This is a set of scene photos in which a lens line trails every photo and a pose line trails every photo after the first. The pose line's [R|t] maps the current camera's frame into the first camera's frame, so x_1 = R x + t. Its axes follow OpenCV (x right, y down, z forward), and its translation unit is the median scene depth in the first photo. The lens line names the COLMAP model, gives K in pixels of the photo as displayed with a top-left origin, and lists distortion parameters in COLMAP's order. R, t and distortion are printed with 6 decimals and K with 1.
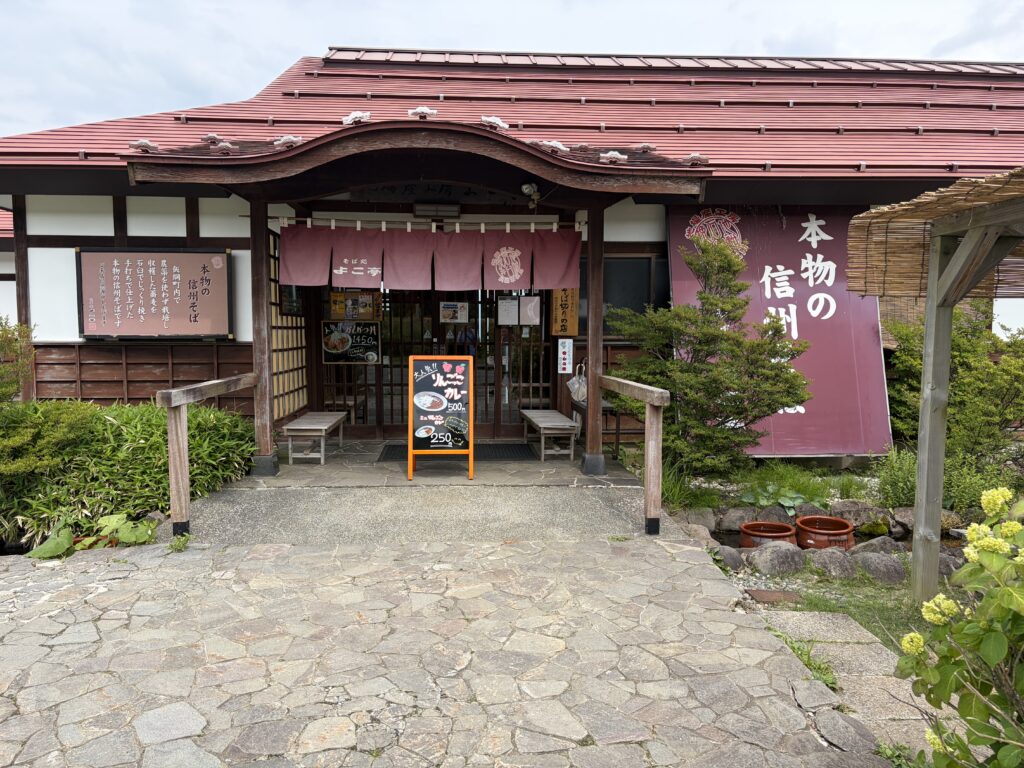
lens RADIAL K [[761.3, 0, 510.5], [0, 761.3, 386.6], [0, 0, 1]] dist [0.032807, -0.007688]
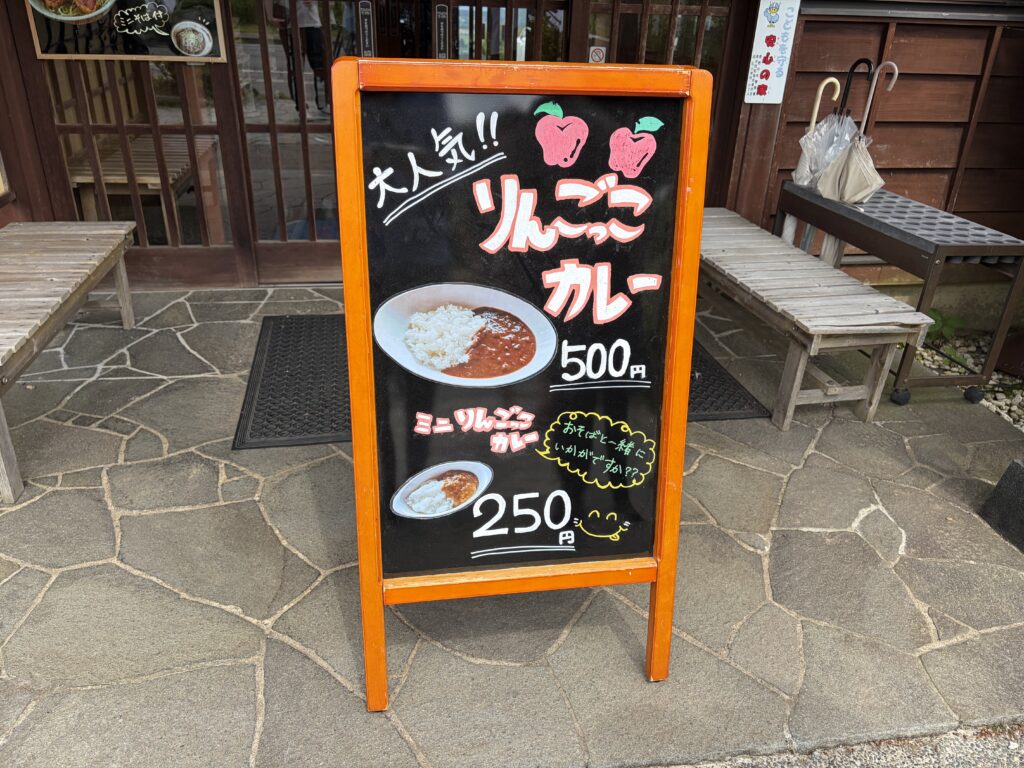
lens RADIAL K [[761.3, 0, 509.5], [0, 761.3, 381.2], [0, 0, 1]] dist [0.032807, -0.007688]
pose [[0.994221, -0.019085, 0.105645, -0.114138], [-0.022522, 0.925093, 0.379071, -0.039949], [-0.104966, -0.379260, 0.919317, 0.823735]]
